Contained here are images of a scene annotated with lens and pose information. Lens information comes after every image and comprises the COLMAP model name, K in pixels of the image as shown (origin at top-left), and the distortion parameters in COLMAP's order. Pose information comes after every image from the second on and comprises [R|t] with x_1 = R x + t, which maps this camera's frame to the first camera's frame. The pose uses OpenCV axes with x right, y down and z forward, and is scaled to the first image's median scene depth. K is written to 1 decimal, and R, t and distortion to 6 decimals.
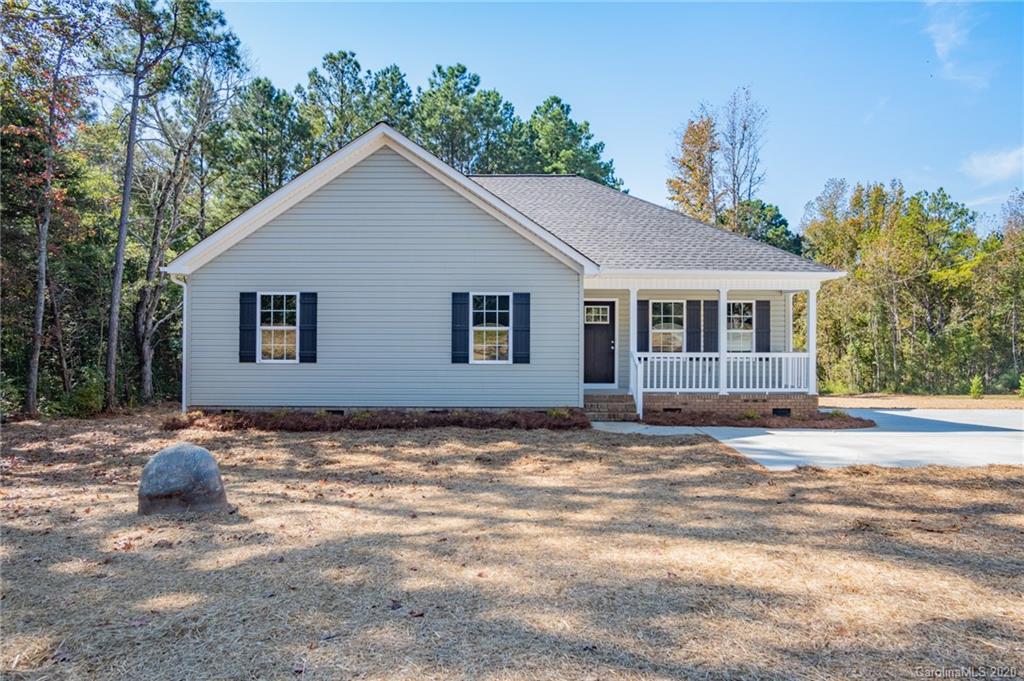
lens RADIAL K [[553.3, 0, 512.0], [0, 553.3, 340.5], [0, 0, 1]] dist [-0.016888, -0.000041]
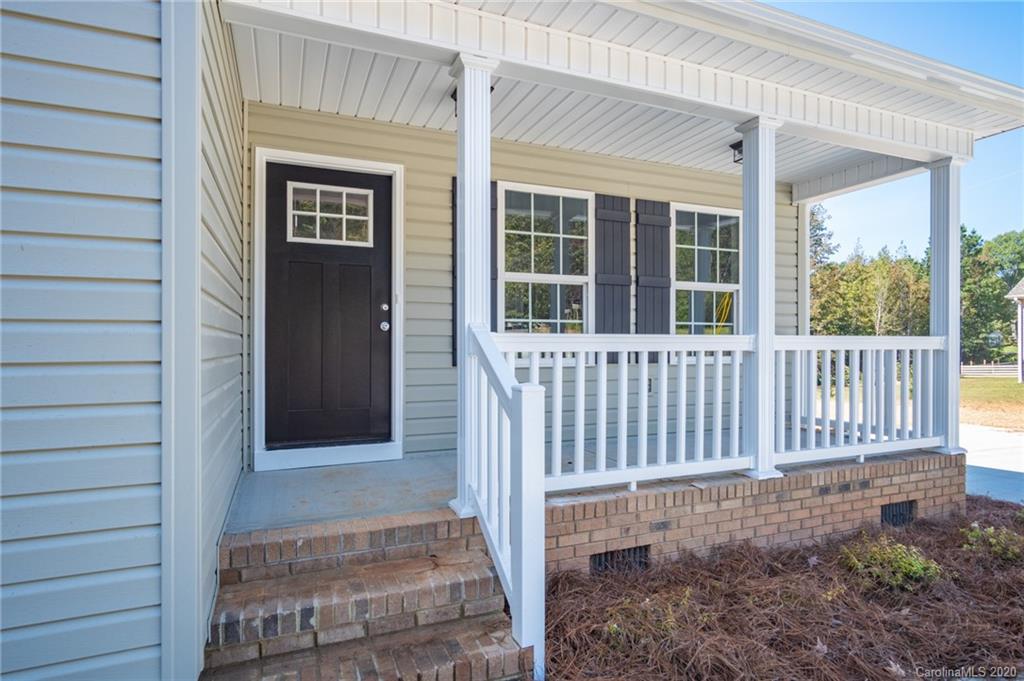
lens RADIAL K [[537.5, 0, 512.0], [0, 537.5, 340.5], [0, 0, 1]] dist [0.016199, -0.000002]
pose [[0.915576, -0.000374, 0.402145, 0.142198], [0.006199, 0.999894, -0.013182, 0.028411], [-0.402097, 0.014562, 0.915481, 0.786483]]
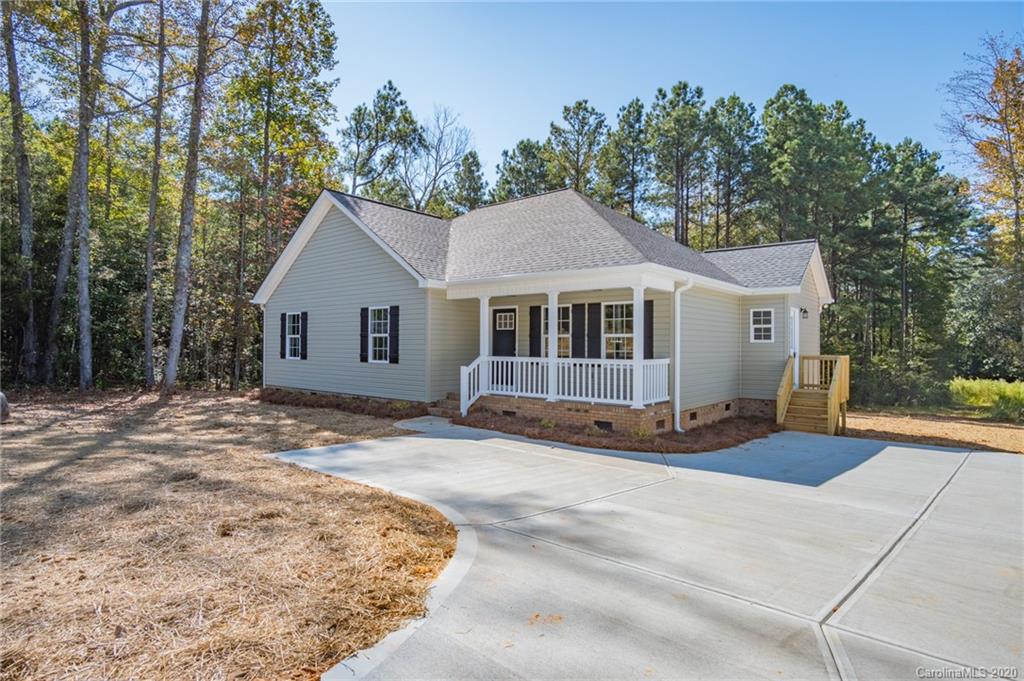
lens RADIAL K [[512.5, 0, 512.0], [0, 512.5, 340.5], [0, 0, 1]] dist [-0.034019, 0.000270]
pose [[0.790685, -0.003458, -0.612214, 0.874558], [-0.008653, 0.999821, -0.016823, 0.007570], [0.612162, 0.018599, 0.790513, 0.248072]]
